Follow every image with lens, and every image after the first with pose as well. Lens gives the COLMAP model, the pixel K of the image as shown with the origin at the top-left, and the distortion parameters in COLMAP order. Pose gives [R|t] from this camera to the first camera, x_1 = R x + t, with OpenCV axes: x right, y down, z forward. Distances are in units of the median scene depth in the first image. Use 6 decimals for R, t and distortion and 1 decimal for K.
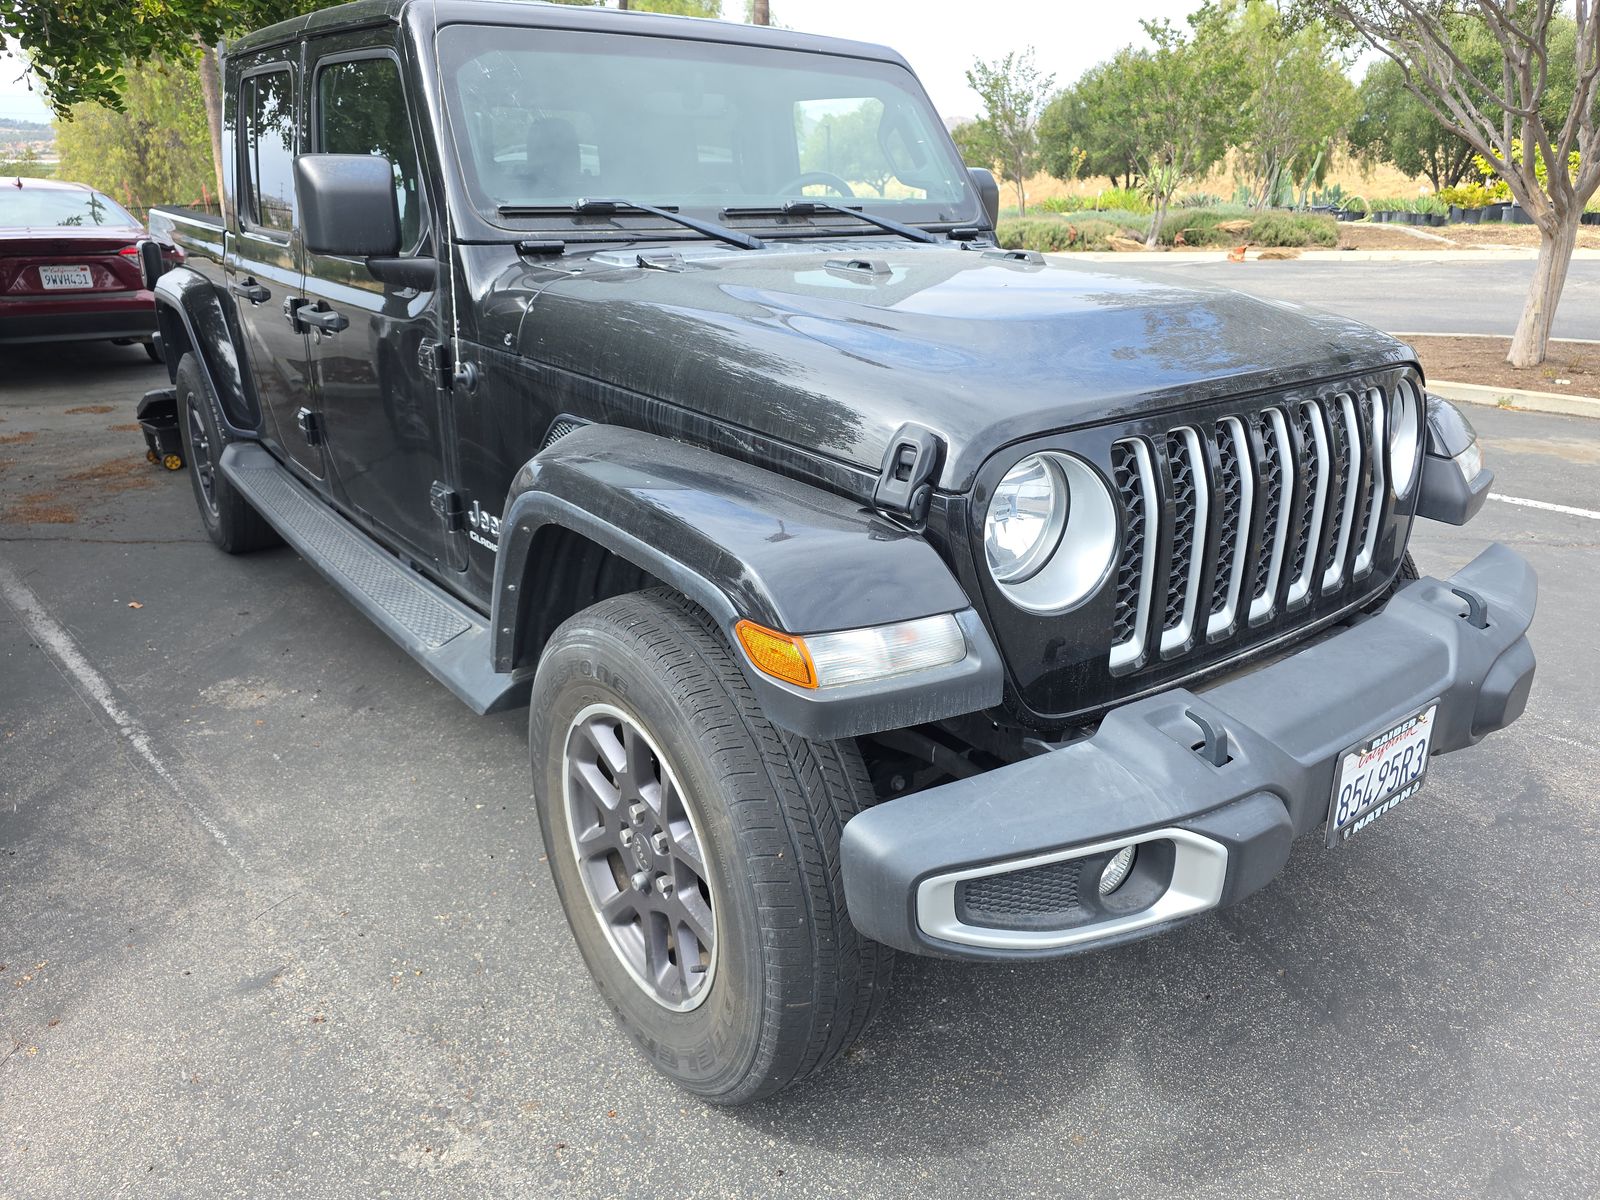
lens RADIAL K [[1077.4, 0, 800.0], [0, 1077.4, 600.0], [0, 0, 1]] dist [0.048413, 0.000293]
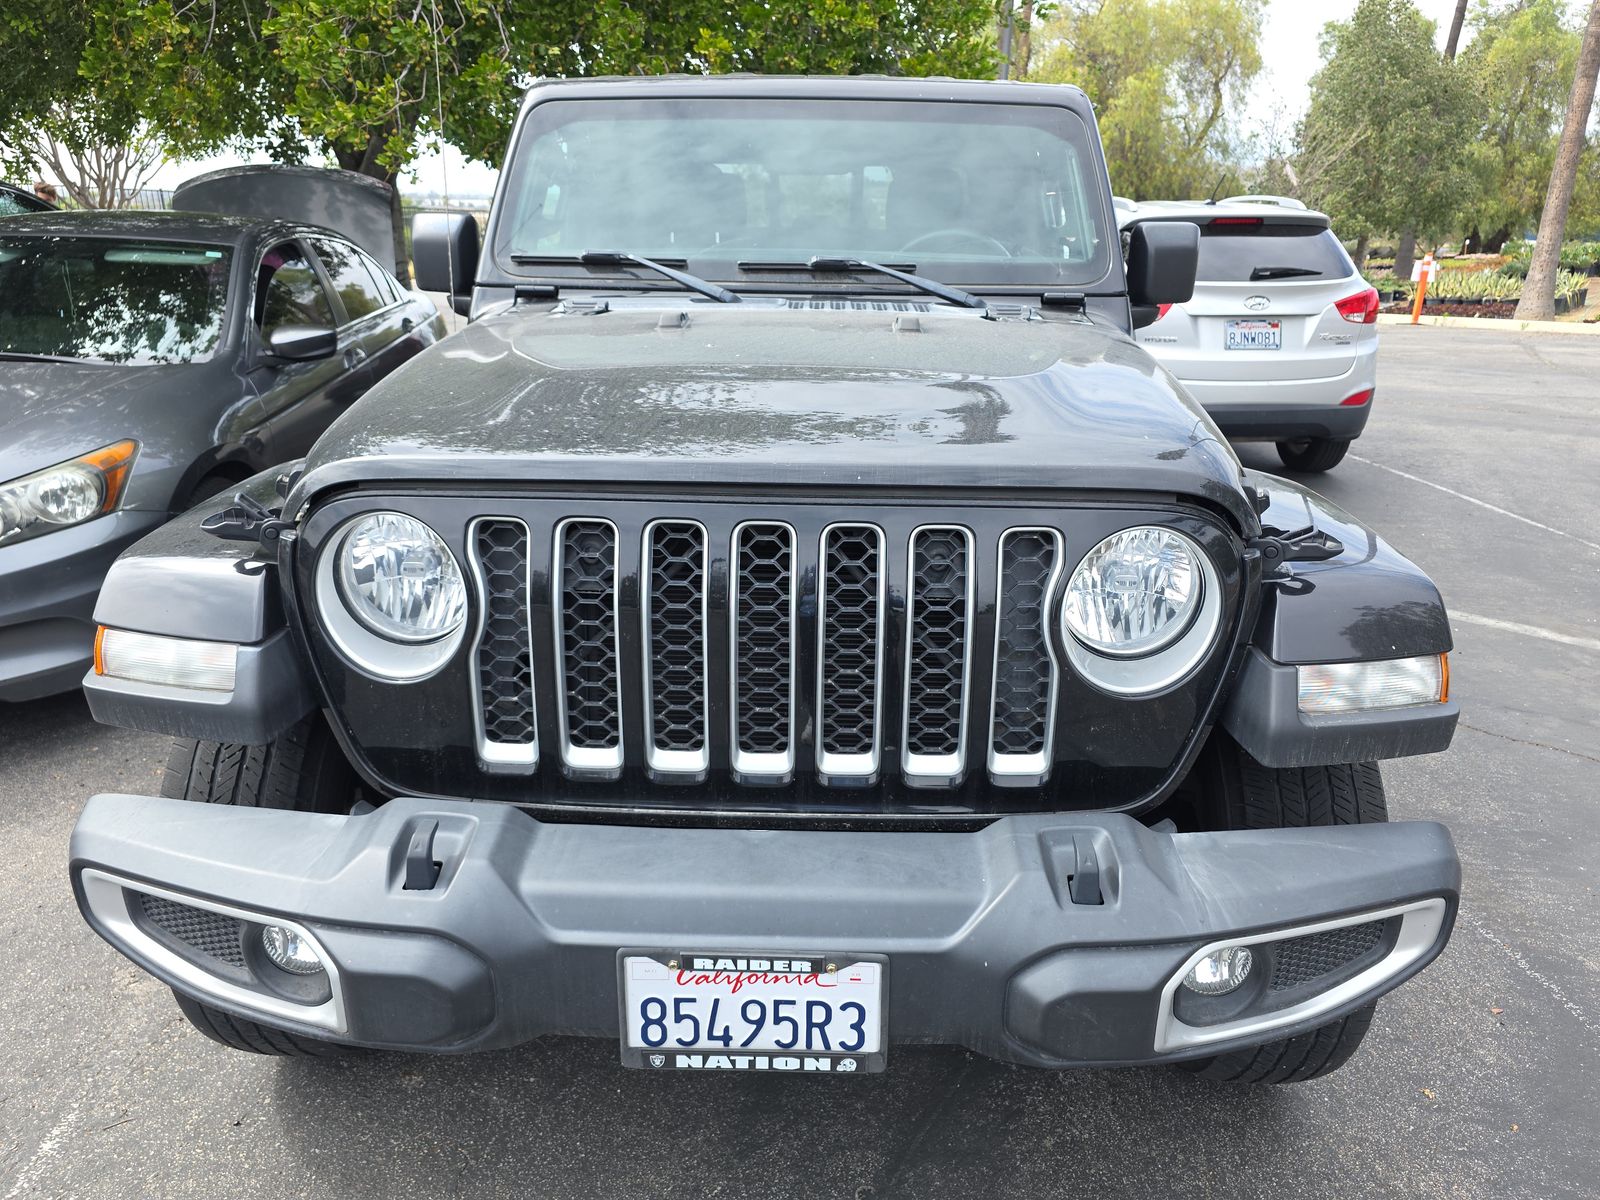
lens RADIAL K [[1077.4, 0, 800.0], [0, 1077.4, 600.0], [0, 0, 1]] dist [0.048413, 0.000293]
pose [[0.772705, 0.212204, -0.598244, 0.687910], [-0.237077, 0.970743, 0.038119, -0.114478], [0.588830, 0.112375, 0.800407, 0.277665]]
